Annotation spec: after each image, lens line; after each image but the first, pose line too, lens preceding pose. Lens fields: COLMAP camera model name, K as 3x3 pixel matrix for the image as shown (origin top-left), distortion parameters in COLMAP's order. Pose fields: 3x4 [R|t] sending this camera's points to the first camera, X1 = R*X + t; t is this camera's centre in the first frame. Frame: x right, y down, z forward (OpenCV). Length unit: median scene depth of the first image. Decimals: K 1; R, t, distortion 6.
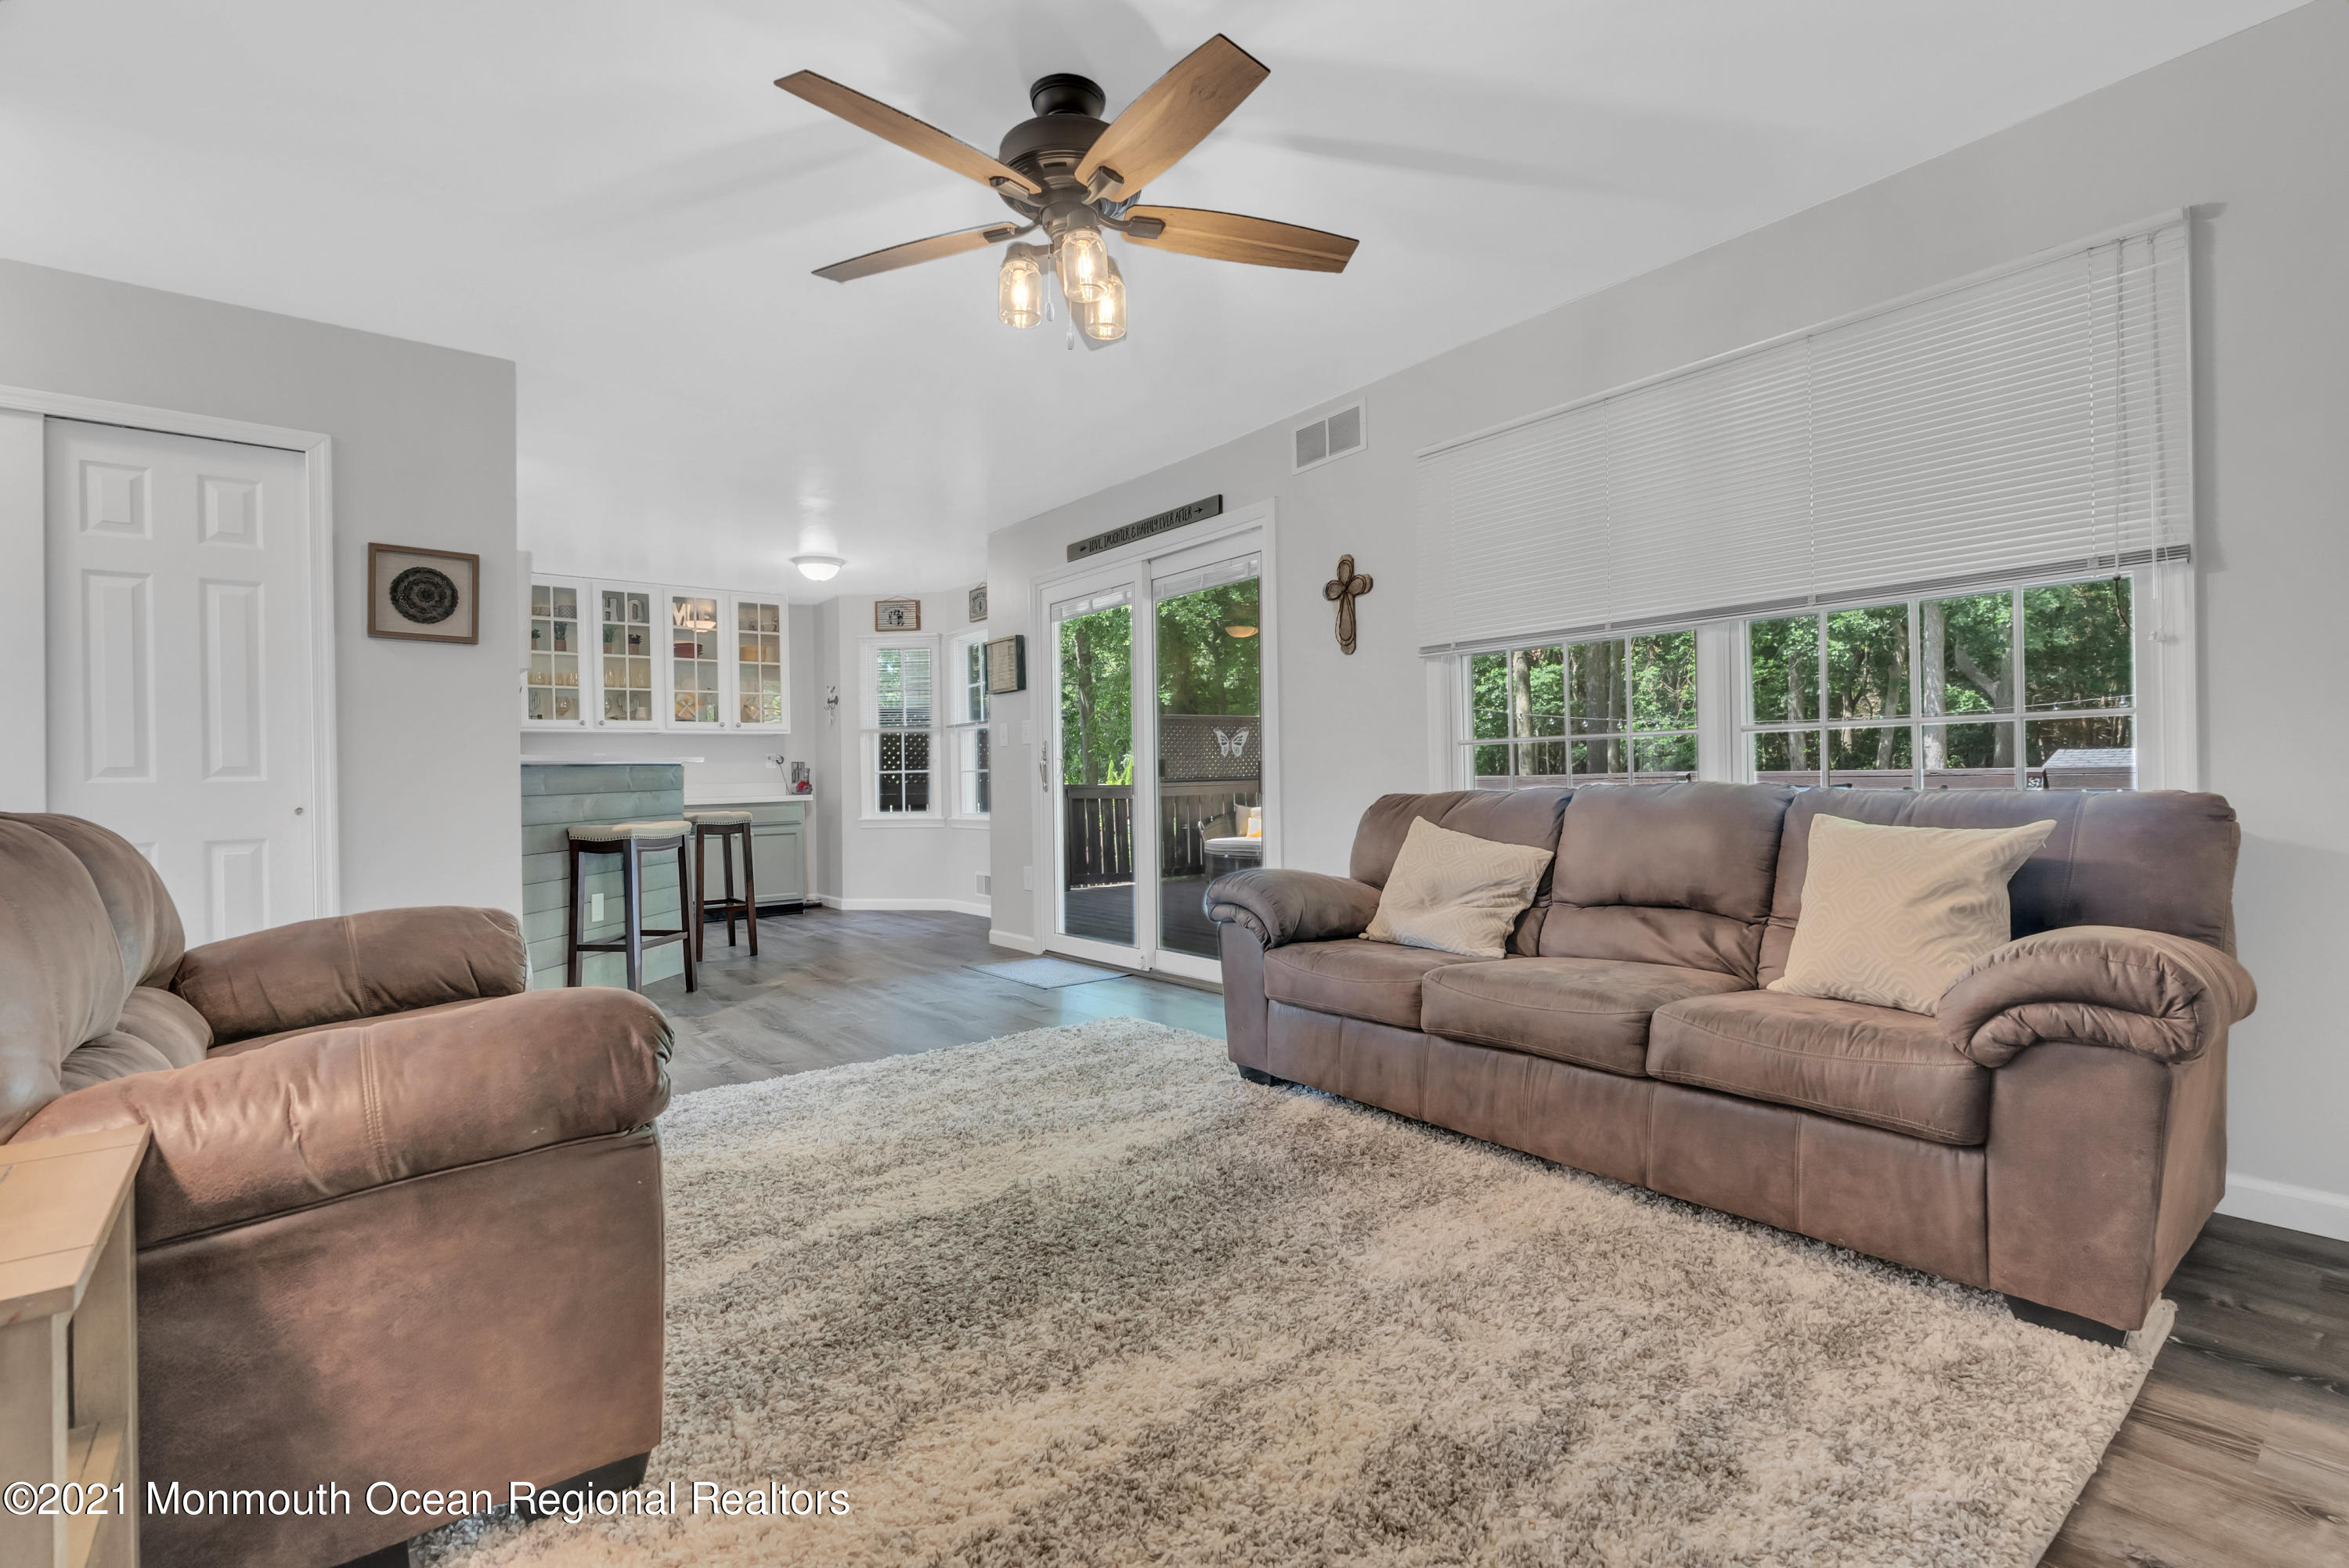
lens RADIAL K [[1066.7, 0, 1175.1], [0, 1066.7, 783.7], [0, 0, 1]] dist [-0.012551, 0.005115]
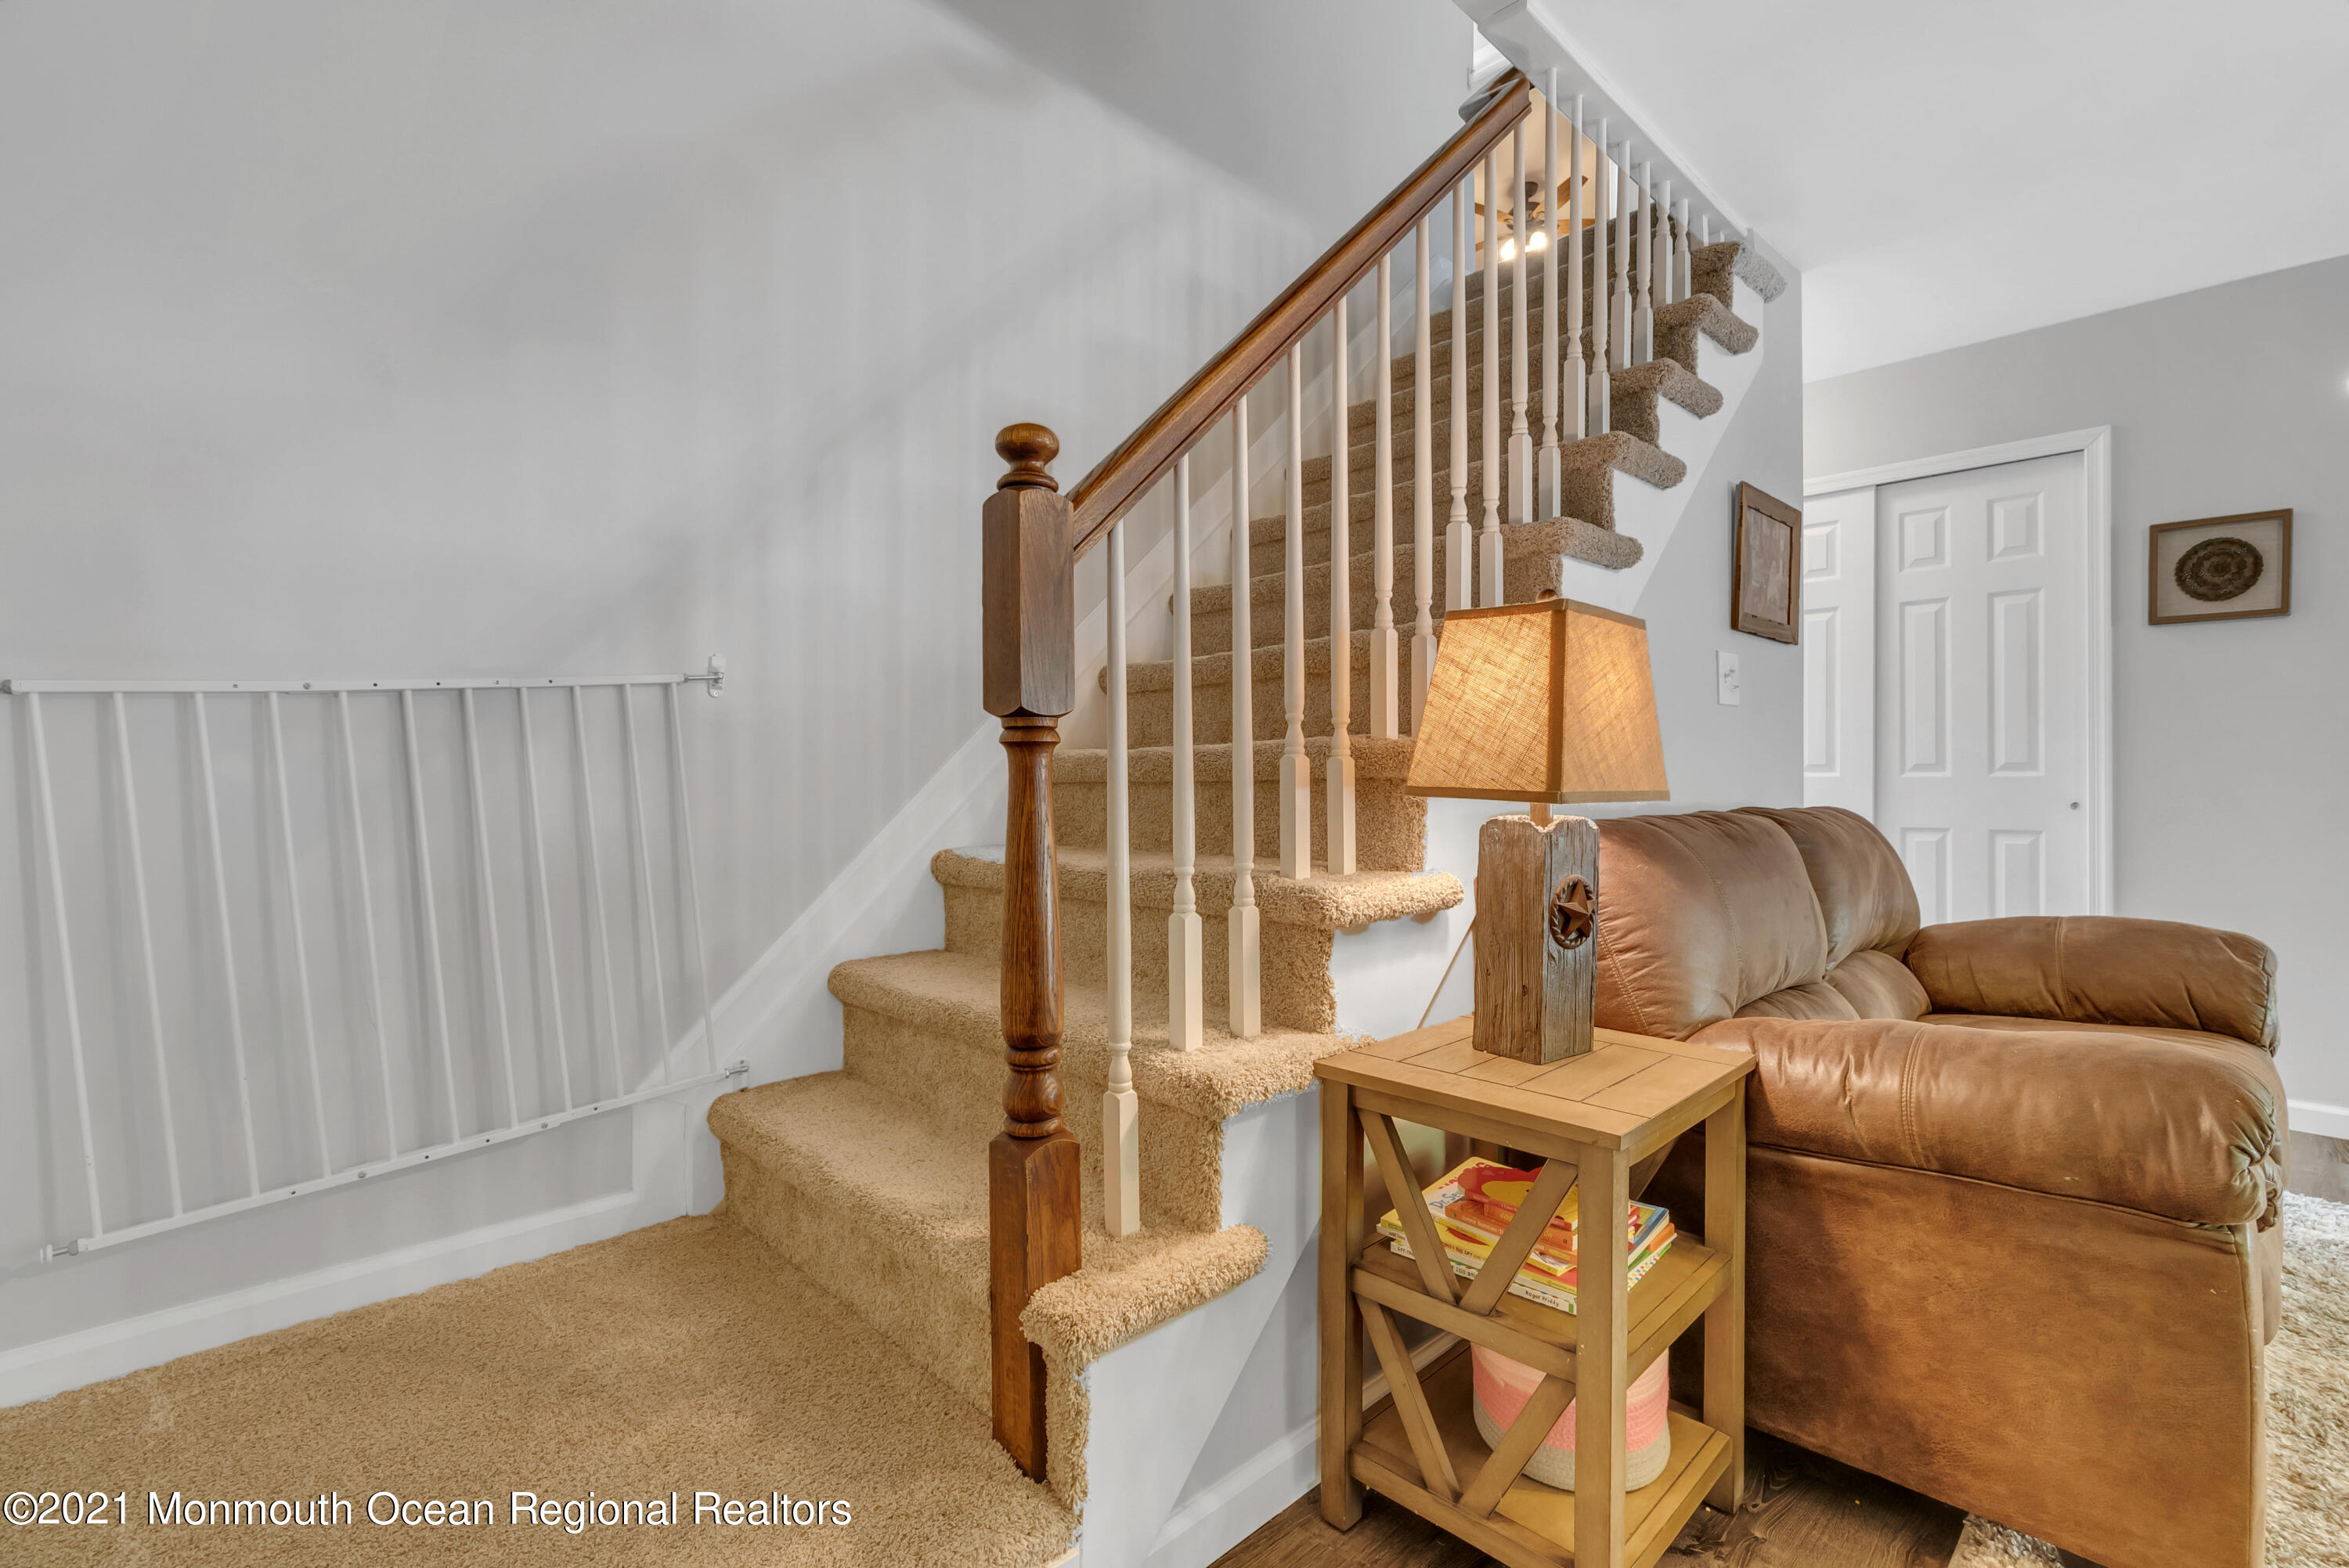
lens RADIAL K [[1066.7, 0, 1167.8], [0, 1066.7, 775.6], [0, 0, 1]] dist [-0.012551, 0.005115]
pose [[0.071873, 0.016560, -0.997276, 0.185394], [0.005082, 0.999843, 0.016969, -0.036085], [0.997401, -0.006288, 0.071777, 0.081885]]
